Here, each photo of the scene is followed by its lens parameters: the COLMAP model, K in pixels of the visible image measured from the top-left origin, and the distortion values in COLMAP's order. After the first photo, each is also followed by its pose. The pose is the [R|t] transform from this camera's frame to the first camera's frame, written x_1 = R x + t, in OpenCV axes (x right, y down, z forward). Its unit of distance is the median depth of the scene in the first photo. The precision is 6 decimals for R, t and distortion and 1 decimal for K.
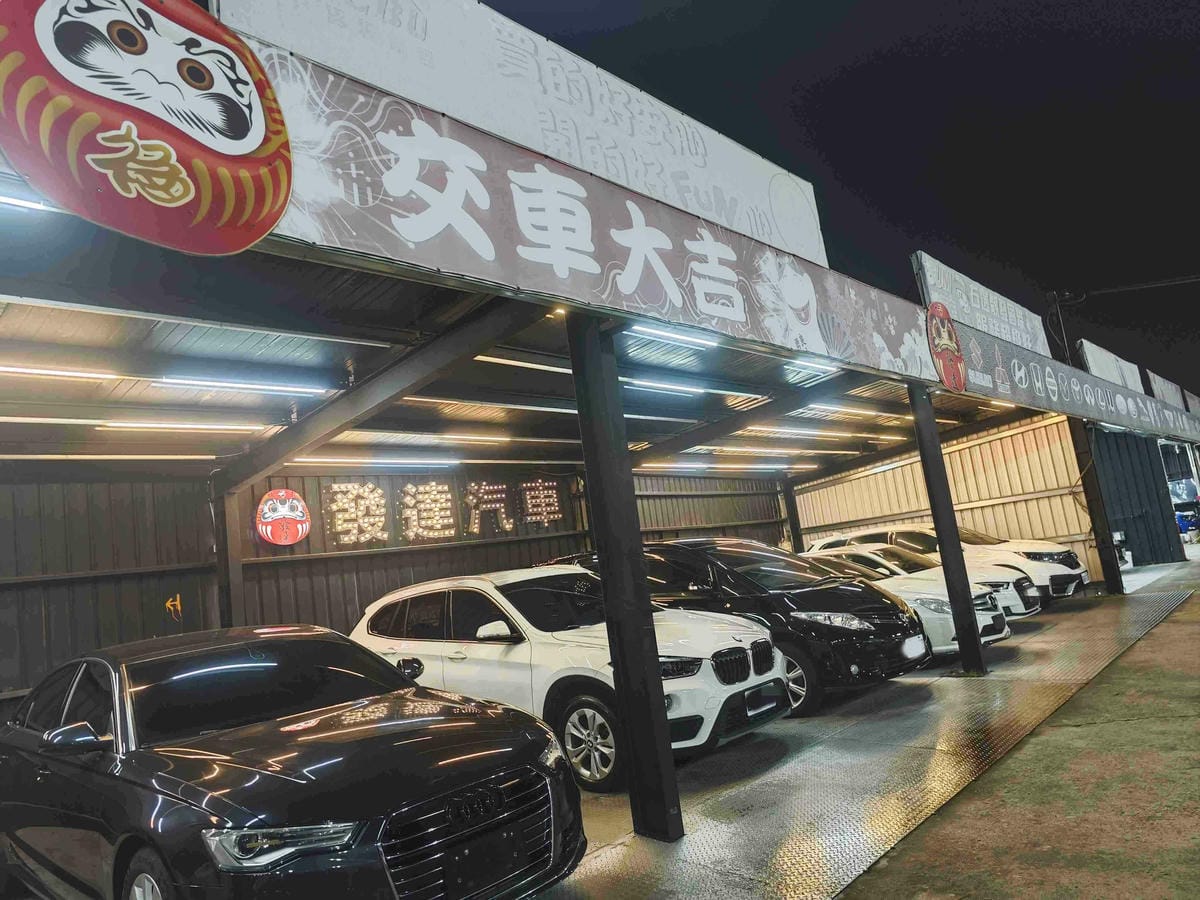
lens RADIAL K [[832.9, 0, 581.2], [0, 832.9, 456.0], [0, 0, 1]] dist [0.027622, -0.024458]
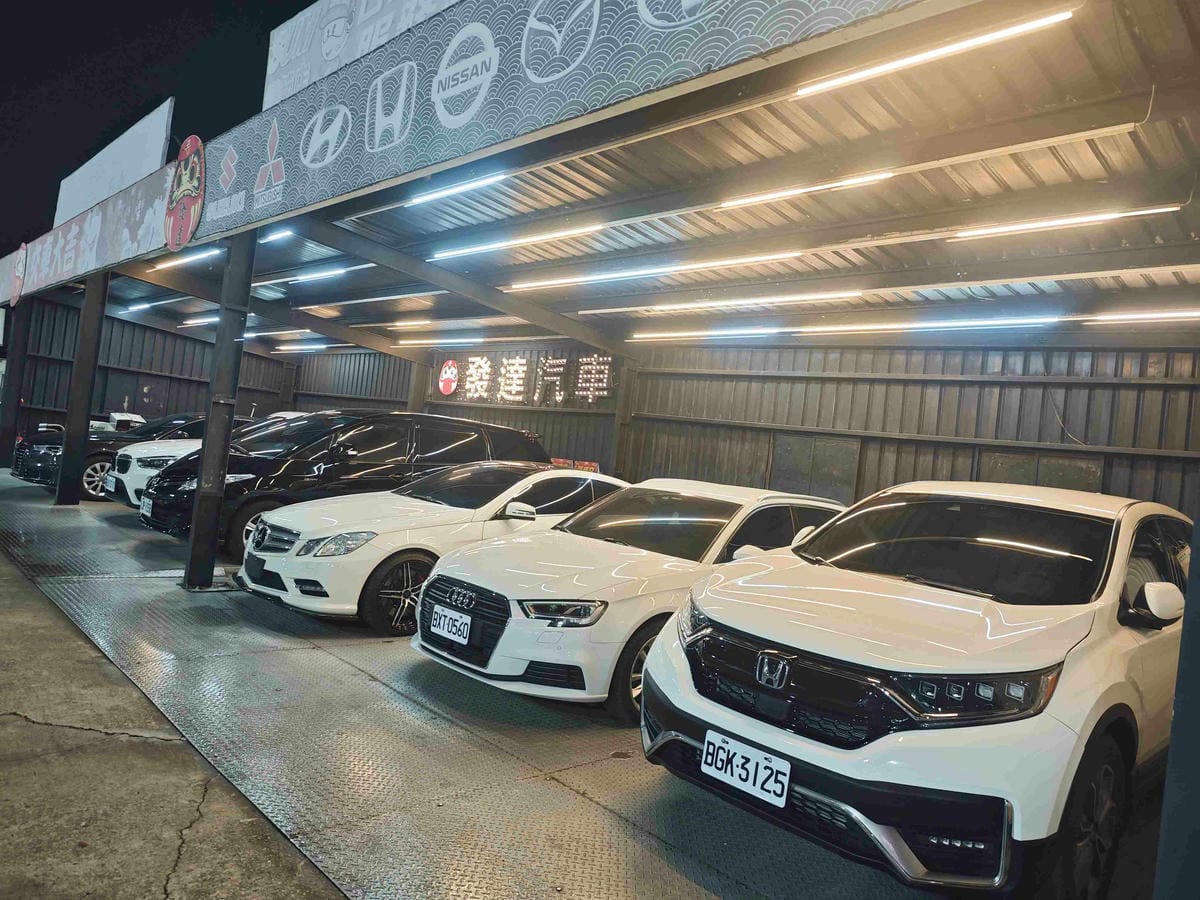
lens RADIAL K [[832.9, 0, 601.5], [0, 832.9, 450.9], [0, 0, 1]] dist [0.027622, -0.024458]
pose [[-0.049801, 0.118568, -0.991696, 1.102220], [0.031635, 0.992617, 0.117090, 0.030354], [0.998258, -0.025541, -0.053184, 1.223872]]
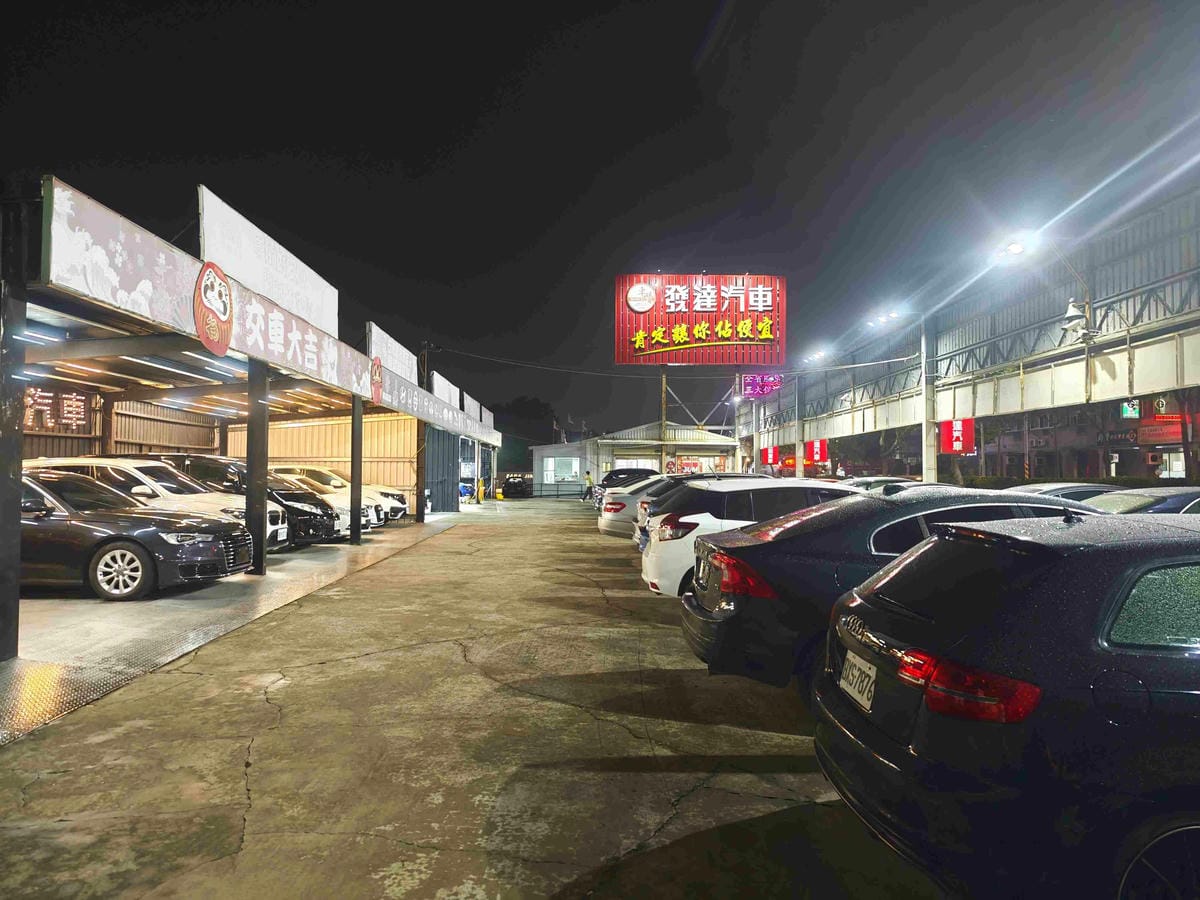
lens RADIAL K [[832.9, 0, 600.5], [0, 832.9, 446.9], [0, 0, 1]] dist [0.027622, -0.024458]
pose [[0.703291, 0.163495, 0.691846, -0.434601], [-0.203883, 0.978700, -0.024028, -0.031834], [-0.681039, -0.124157, 0.721645, -0.653011]]
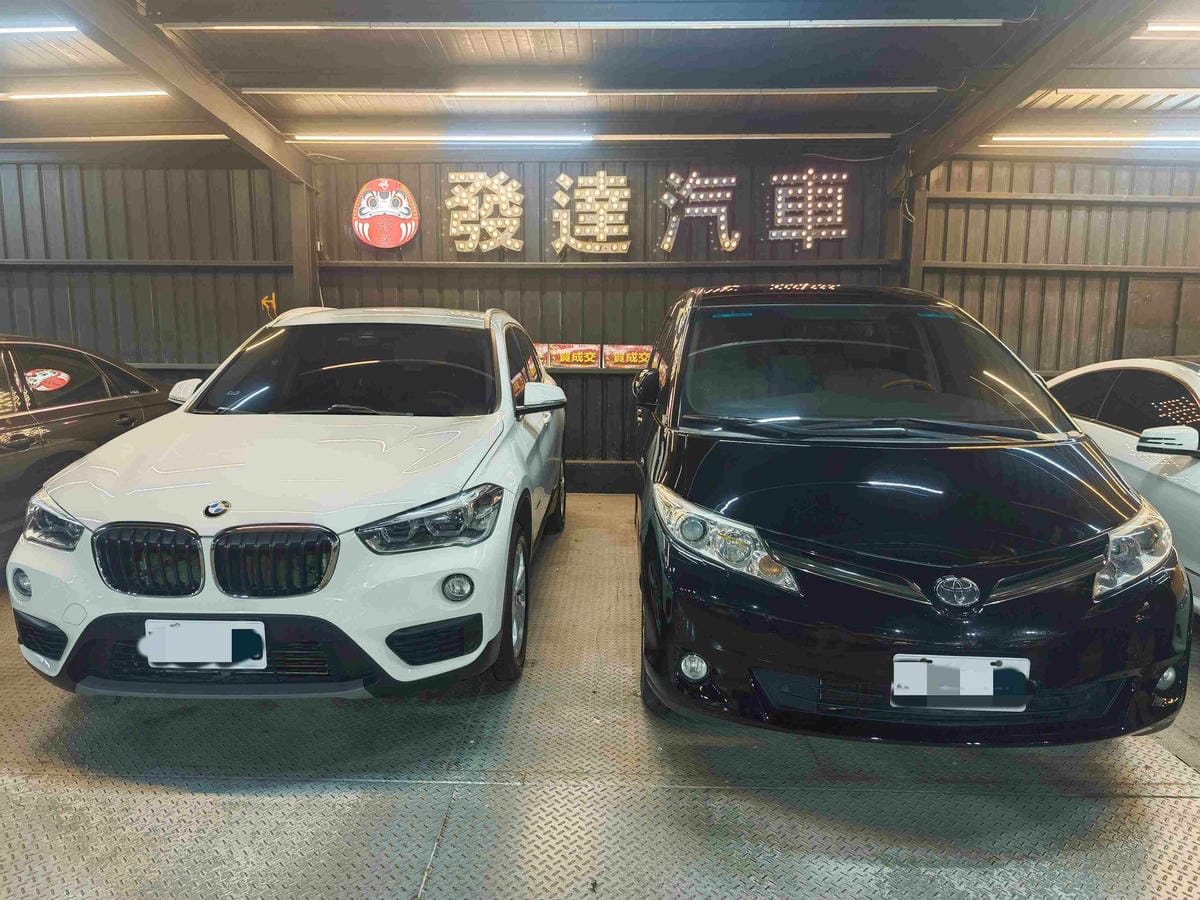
lens RADIAL K [[832.9, 0, 600.9], [0, 832.9, 457.7], [0, 0, 1]] dist [0.027622, -0.024458]
pose [[0.658230, 0.246046, -0.711474, 0.393480], [0.015023, 0.940600, 0.339183, 0.019940], [0.752667, -0.233949, 0.615435, 0.525117]]
